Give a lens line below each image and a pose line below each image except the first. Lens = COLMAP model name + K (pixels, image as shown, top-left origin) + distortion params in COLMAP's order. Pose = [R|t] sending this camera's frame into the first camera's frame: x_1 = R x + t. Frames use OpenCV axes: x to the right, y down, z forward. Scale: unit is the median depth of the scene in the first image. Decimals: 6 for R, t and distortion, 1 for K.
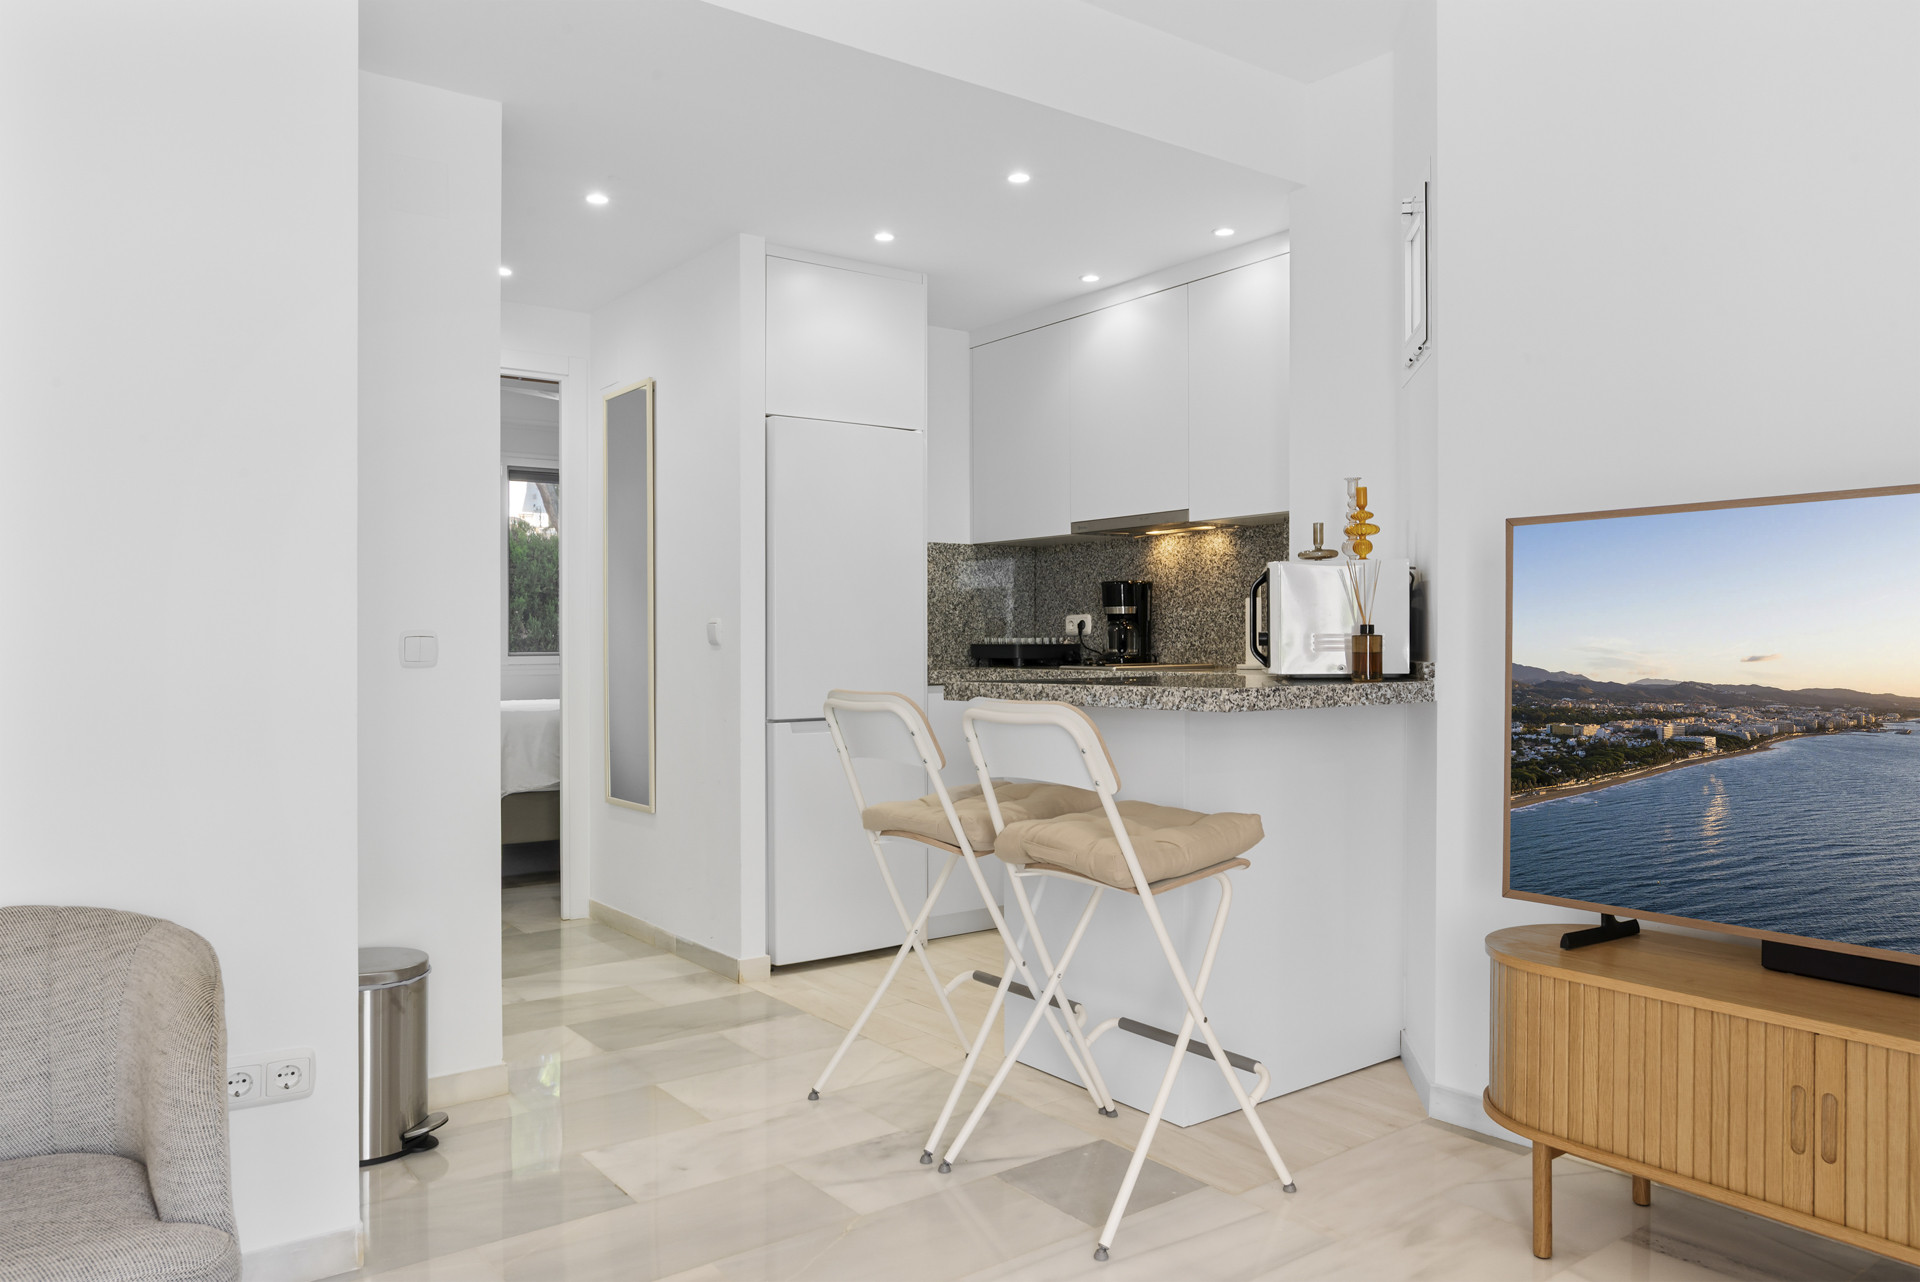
lens RADIAL K [[1303.2, 0, 954.2], [0, 1303.2, 650.2], [0, 0, 1]] dist [0.007426, 0.001926]
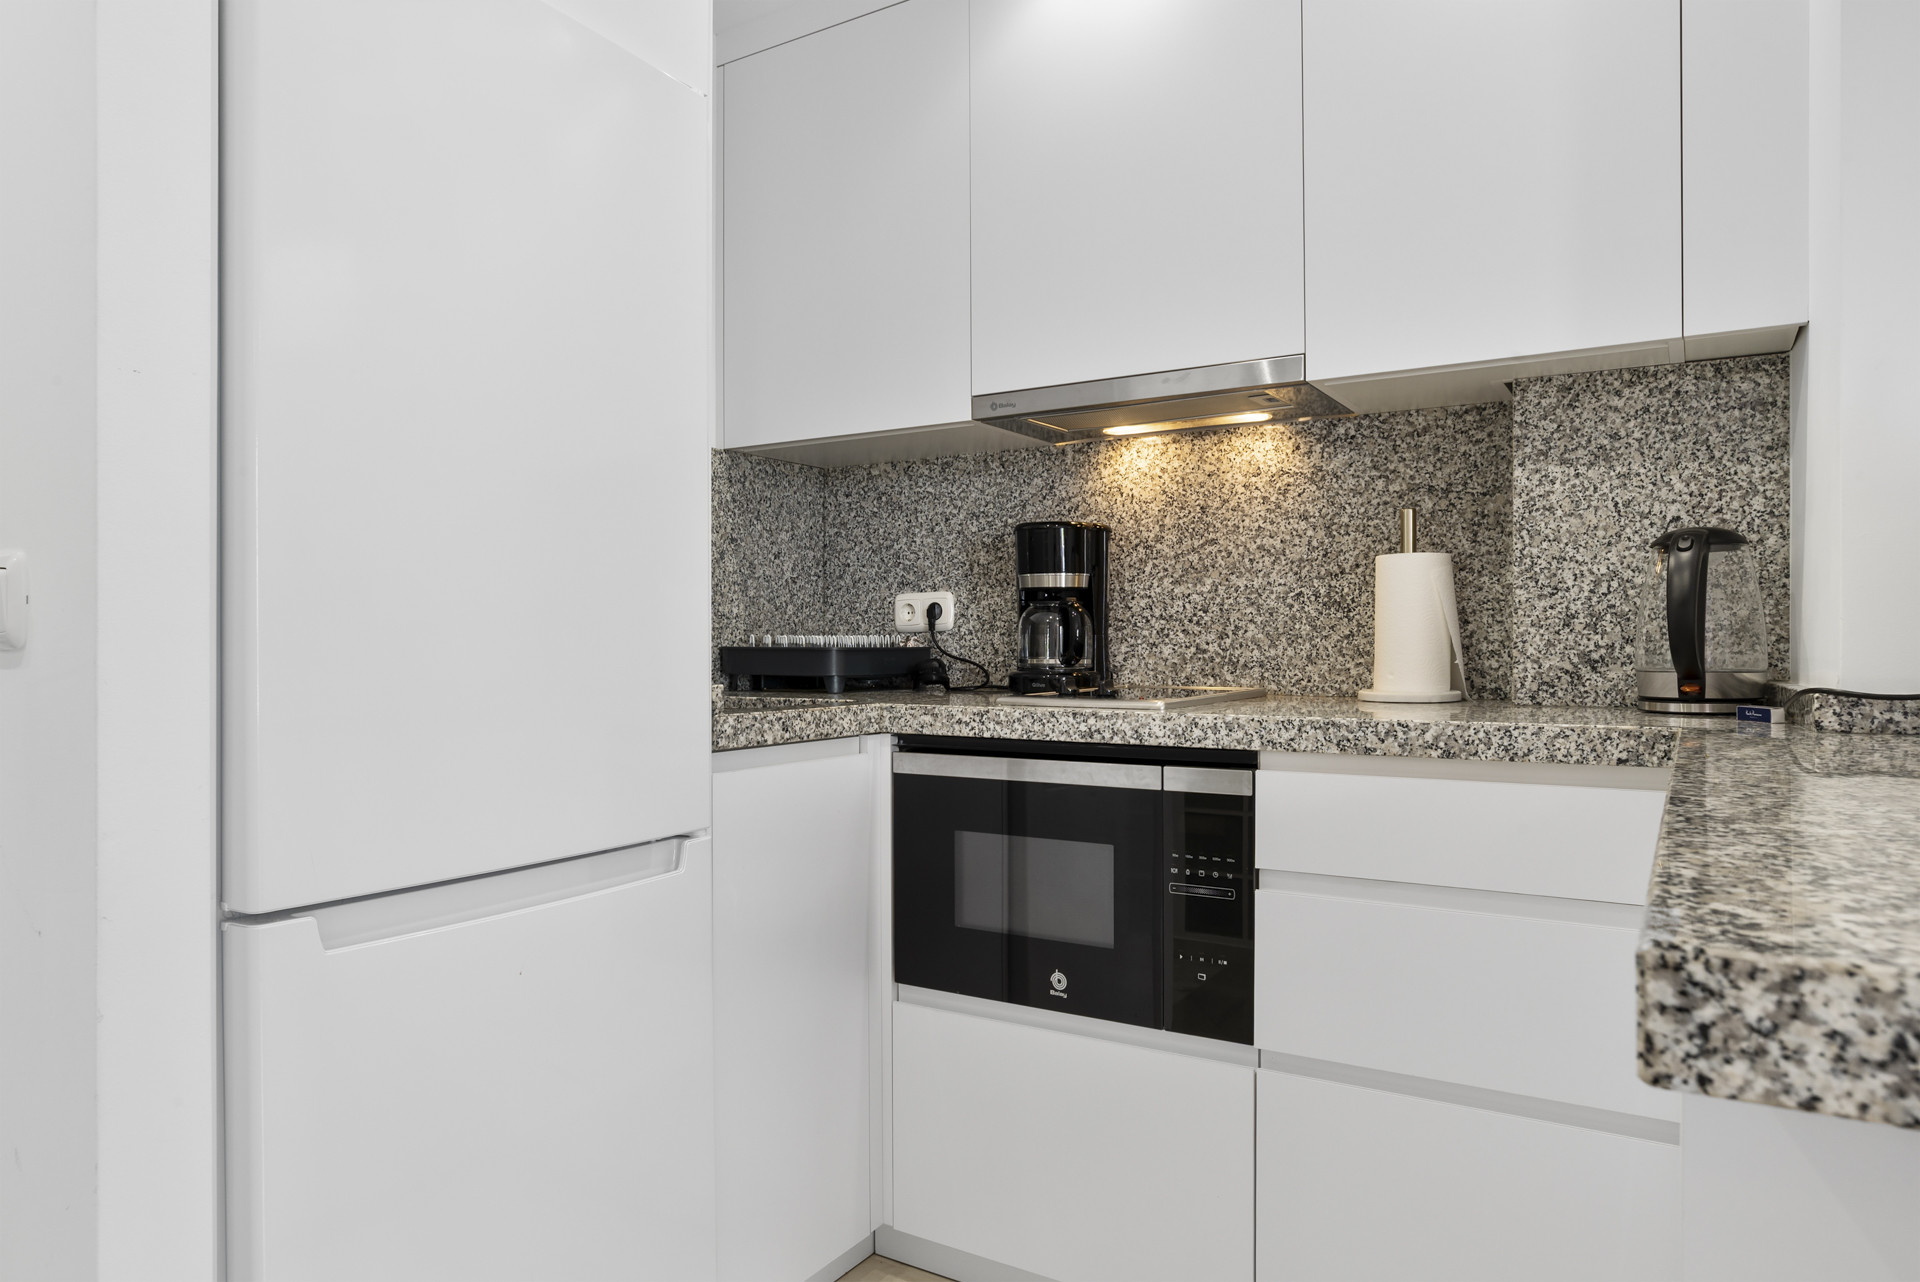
lens RADIAL K [[1166.8, 0, 960.0], [0, 1166.8, 641.0], [0, 0, 1]] dist [-0.063802, 0.000153]
pose [[0.929306, 0.007185, 0.369242, -0.071978], [-0.003139, 0.999928, -0.011557, -0.002127], [-0.369298, 0.009581, 0.929262, 0.595909]]
